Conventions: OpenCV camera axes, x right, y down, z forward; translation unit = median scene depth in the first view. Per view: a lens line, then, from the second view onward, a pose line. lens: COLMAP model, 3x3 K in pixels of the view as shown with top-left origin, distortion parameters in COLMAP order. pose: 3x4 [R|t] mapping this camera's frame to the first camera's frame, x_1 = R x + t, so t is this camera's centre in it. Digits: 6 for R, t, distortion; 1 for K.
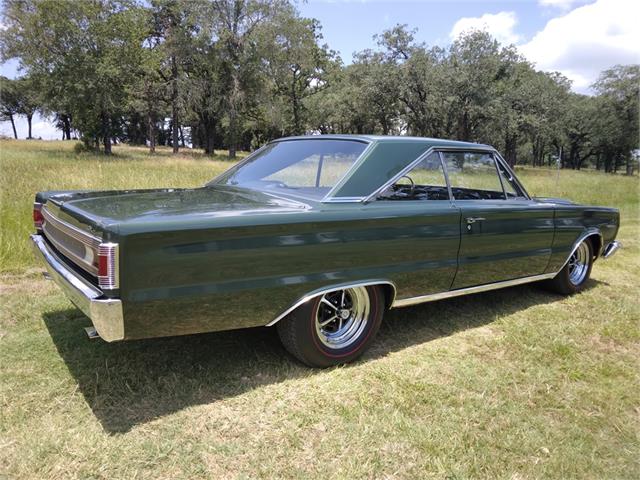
lens RADIAL K [[474.5, 0, 320.0], [0, 474.5, 240.0], [0, 0, 1]] dist [0.057809, -0.094626]
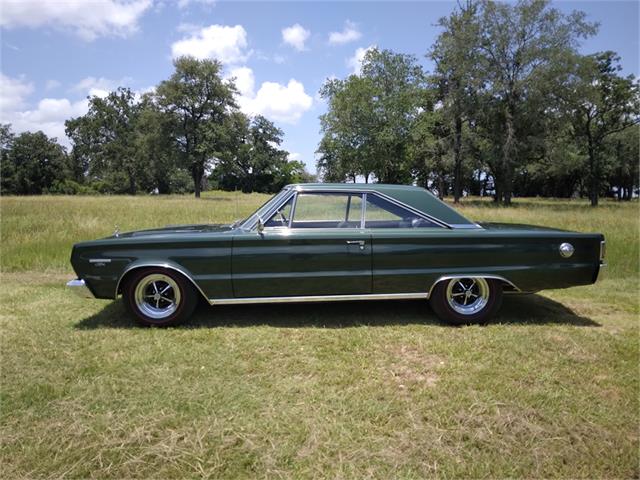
lens RADIAL K [[474.5, 0, 320.0], [0, 474.5, 240.0], [0, 0, 1]] dist [0.057809, -0.094626]
pose [[0.776322, 0.019774, -0.630026, 0.139711], [-0.084402, 0.993768, -0.072810, 0.006410], [0.624660, 0.109700, 0.773153, -0.005787]]
